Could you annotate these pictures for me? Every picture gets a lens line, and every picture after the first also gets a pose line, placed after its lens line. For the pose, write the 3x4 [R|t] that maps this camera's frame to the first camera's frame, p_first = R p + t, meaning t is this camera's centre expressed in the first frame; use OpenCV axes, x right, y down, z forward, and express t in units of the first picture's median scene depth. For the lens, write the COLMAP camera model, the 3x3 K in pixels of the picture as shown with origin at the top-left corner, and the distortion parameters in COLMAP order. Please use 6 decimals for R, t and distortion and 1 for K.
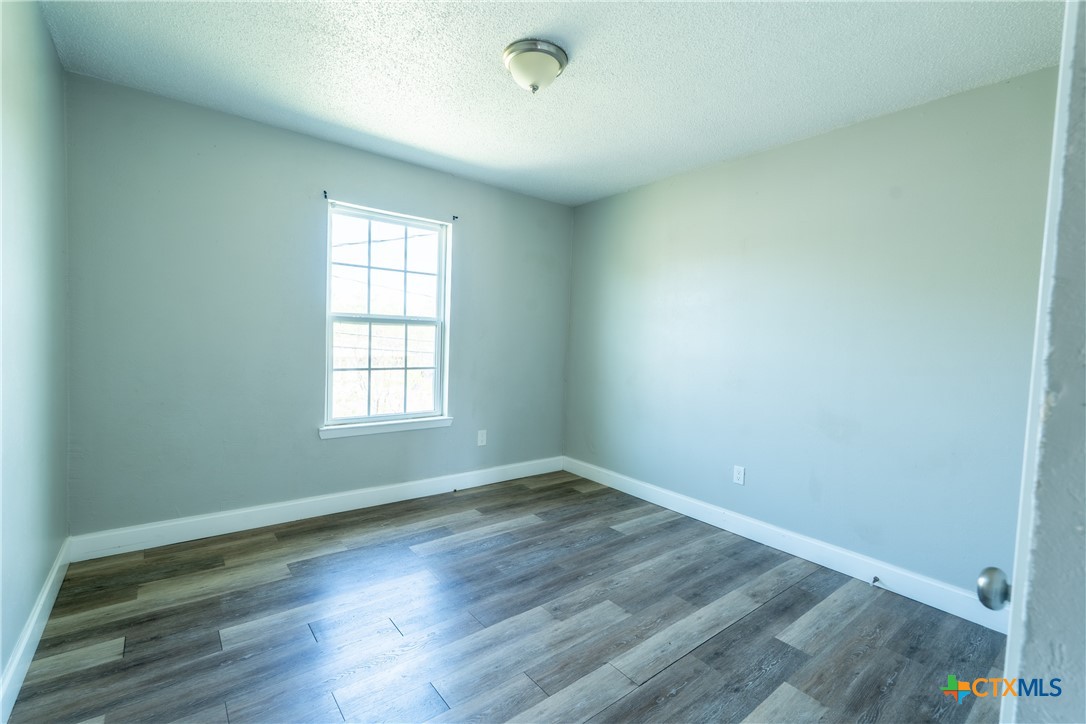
lens RADIAL K [[479.6, 0, 543.9], [0, 479.6, 359.7], [0, 0, 1]] dist [-0.001164, -0.000420]
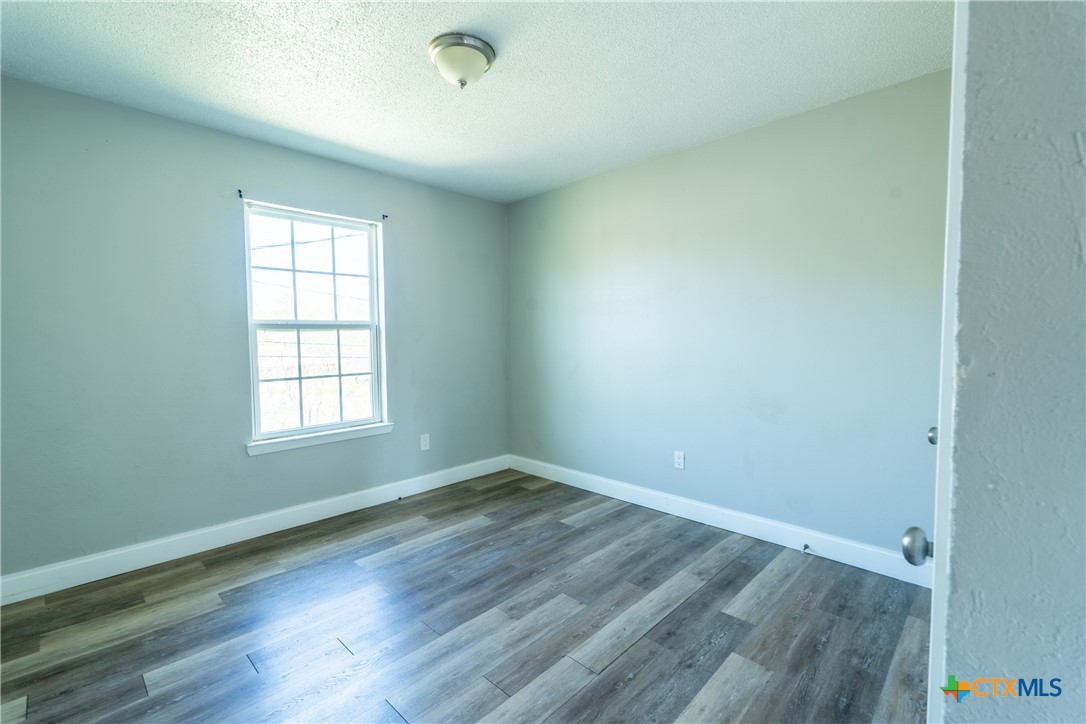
lens RADIAL K [[479.6, 0, 543.9], [0, 479.6, 359.7], [0, 0, 1]] dist [-0.001164, -0.000420]
pose [[0.990906, -0.050616, 0.124672, -0.005722], [0.050034, 0.998717, 0.007795, -0.000378], [-0.124907, -0.001487, 0.992167, 0.003865]]
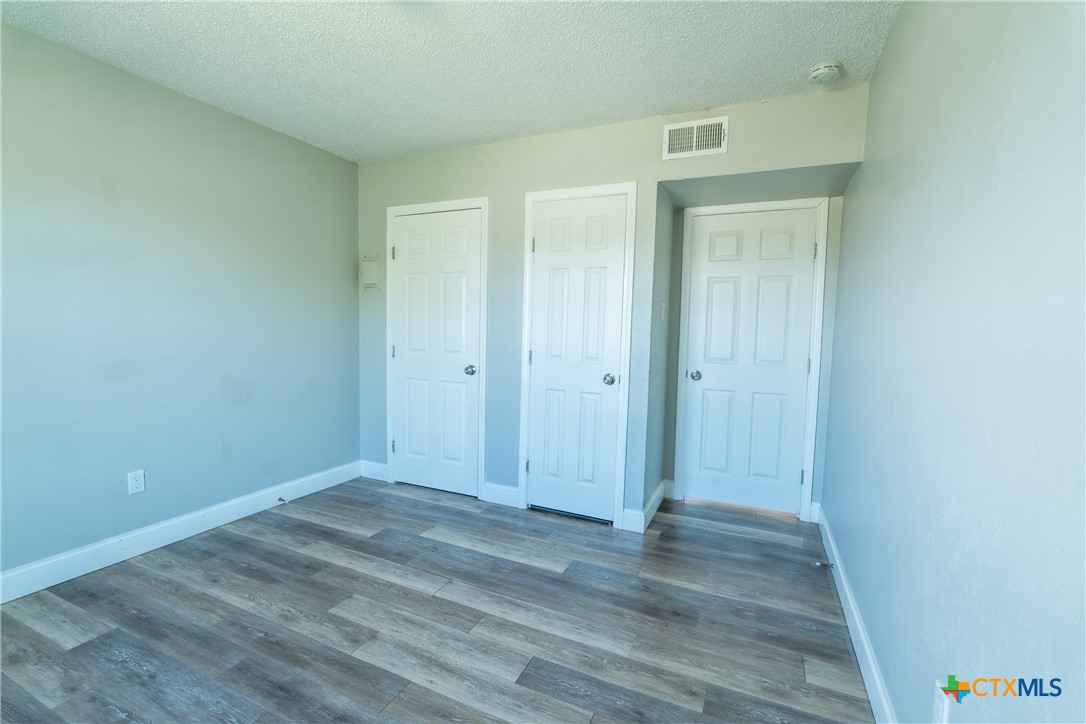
lens RADIAL K [[479.6, 0, 543.9], [0, 479.6, 359.7], [0, 0, 1]] dist [-0.001164, -0.000420]
pose [[-0.454670, -0.106452, 0.884276, -0.767036], [0.003779, 0.992592, 0.121434, -0.072010], [-0.890652, 0.058554, -0.450899, 0.980579]]
